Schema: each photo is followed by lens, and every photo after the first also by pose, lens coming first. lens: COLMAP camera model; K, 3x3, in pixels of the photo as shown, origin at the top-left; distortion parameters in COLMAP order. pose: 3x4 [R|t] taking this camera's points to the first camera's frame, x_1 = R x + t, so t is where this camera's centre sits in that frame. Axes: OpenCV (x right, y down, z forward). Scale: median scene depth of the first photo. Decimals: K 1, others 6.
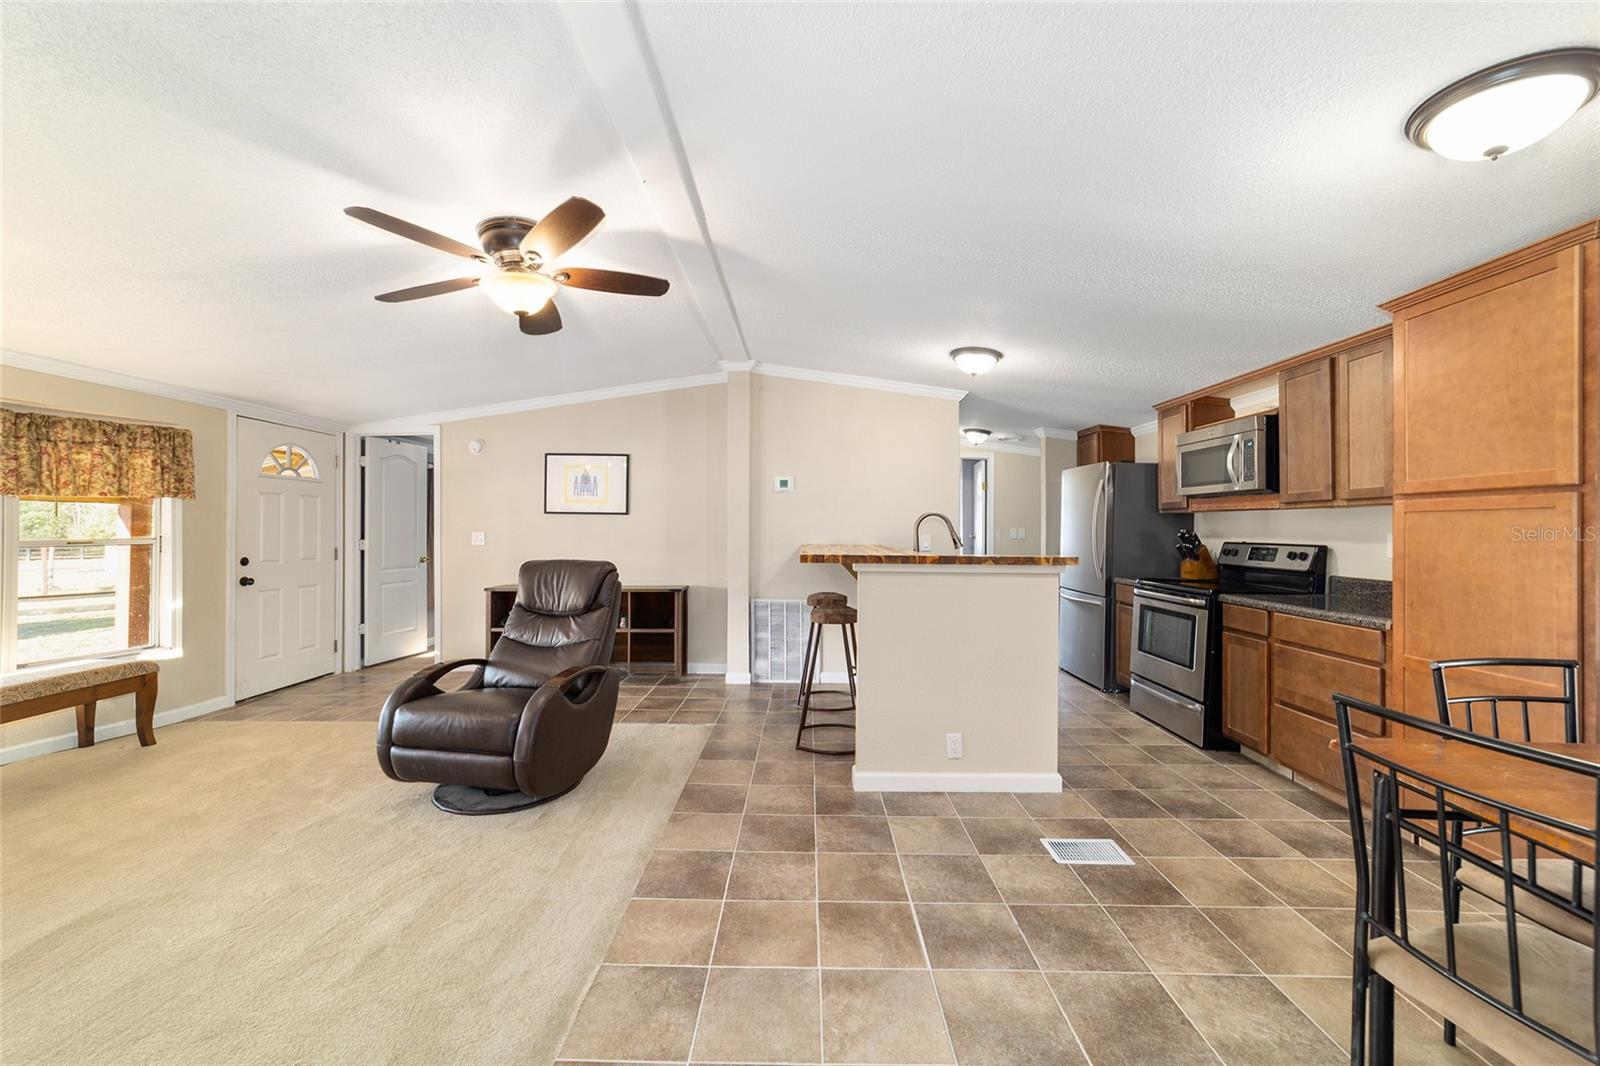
lens RADIAL K [[614.7, 0, 796.4], [0, 614.7, 527.5], [0, 0, 1]] dist [-0.017211, 0.007709]
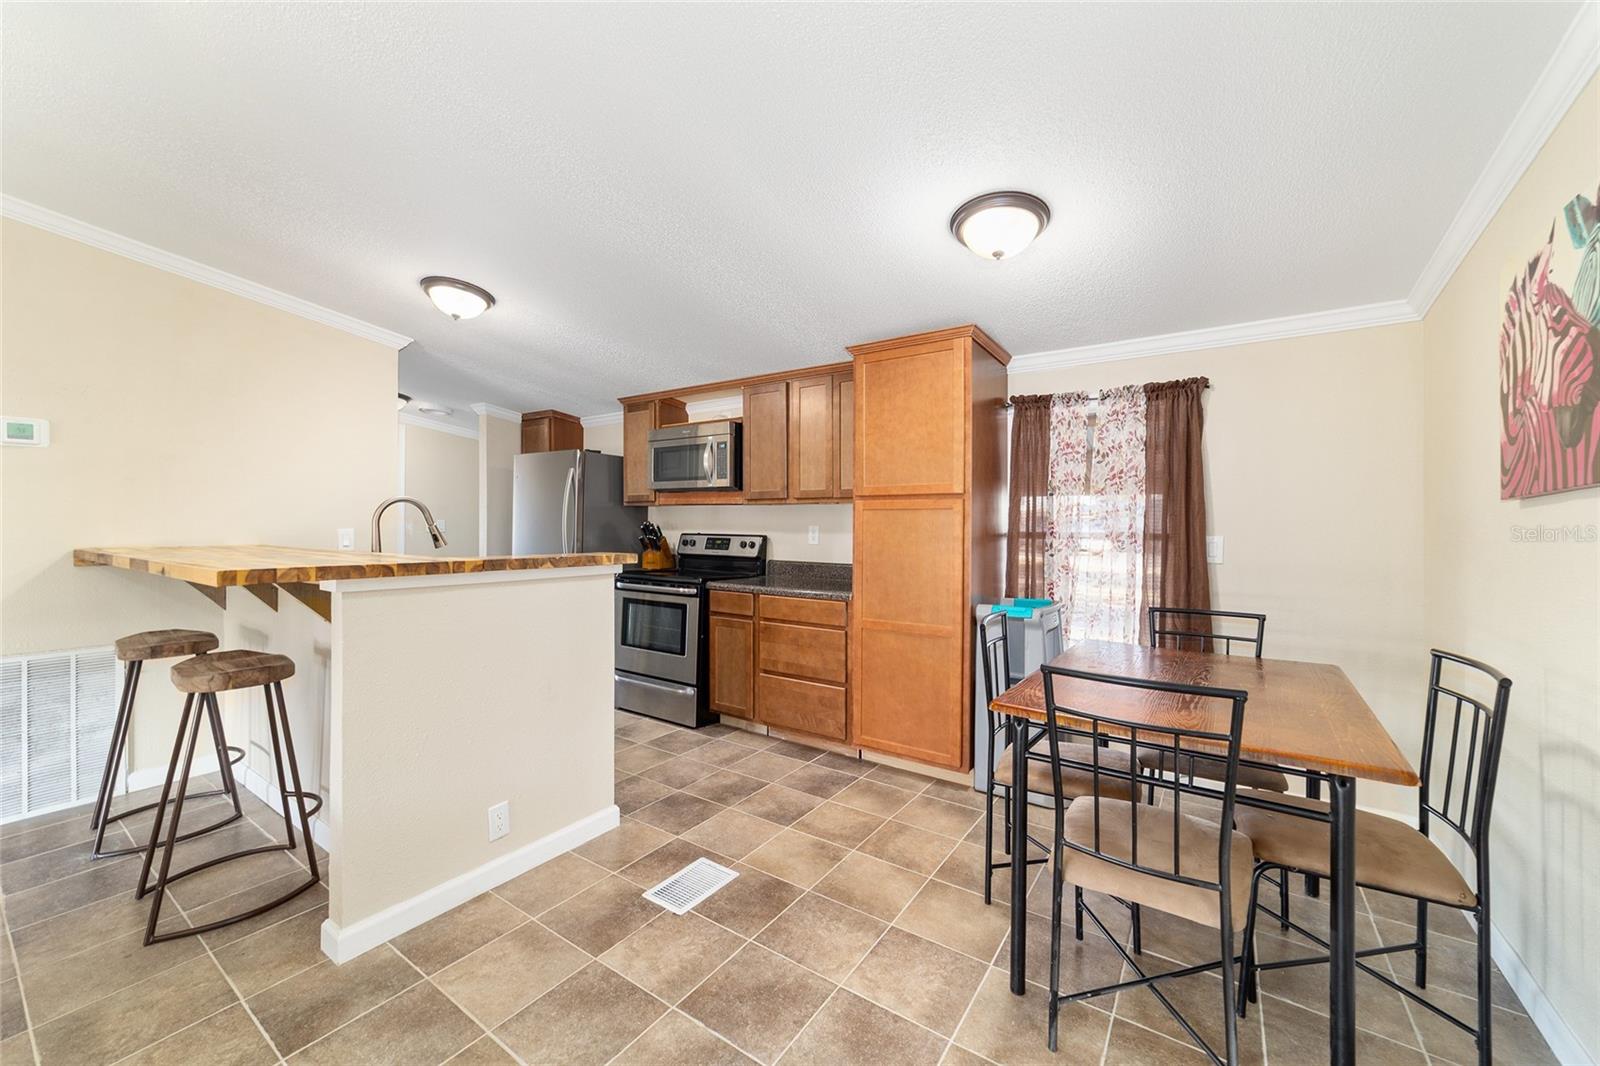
lens RADIAL K [[614.7, 0, 798.7], [0, 614.7, 525.3], [0, 0, 1]] dist [-0.017211, 0.007709]
pose [[0.553852, -0.002929, 0.832610, -0.123749], [-0.005991, 0.999954, 0.007503, -0.000512], [-0.832593, -0.009144, 0.553809, 0.262138]]
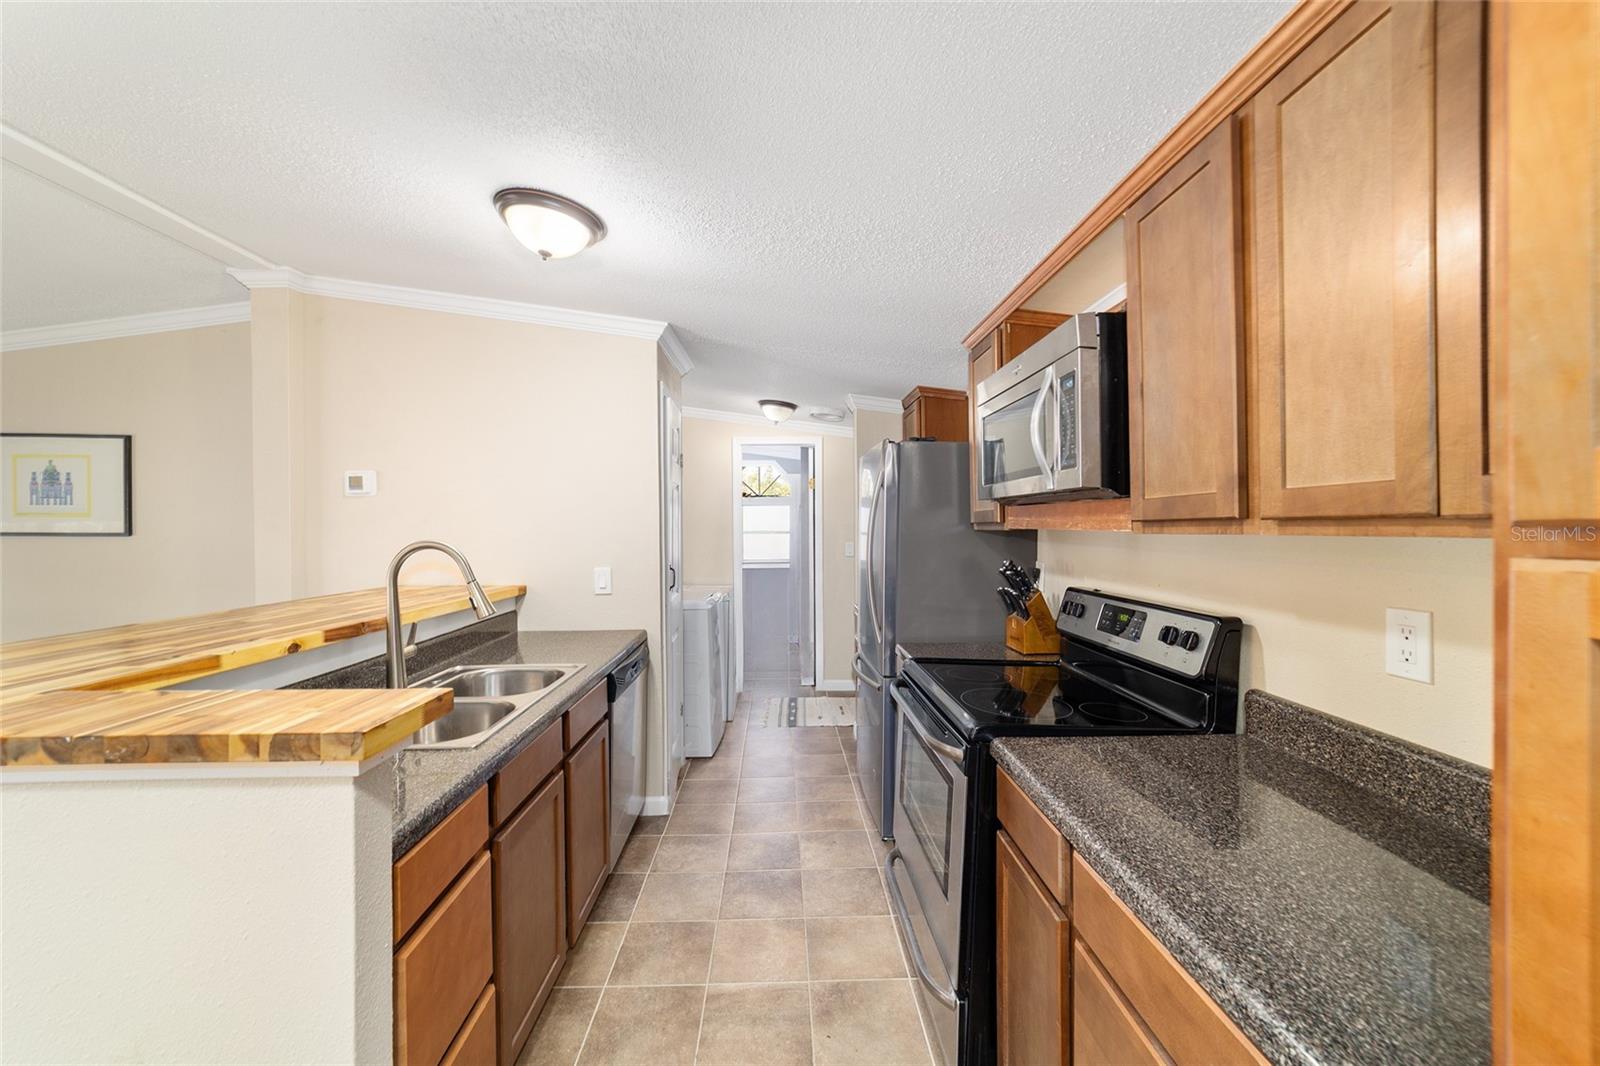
lens RADIAL K [[614.7, 0, 796.8], [0, 614.7, 529.1], [0, 0, 1]] dist [-0.017211, 0.007709]
pose [[0.998907, -0.009534, 0.045769, 0.539672], [0.009281, 0.999940, 0.005745, -0.038809], [-0.045821, -0.005314, 0.998936, 0.585794]]
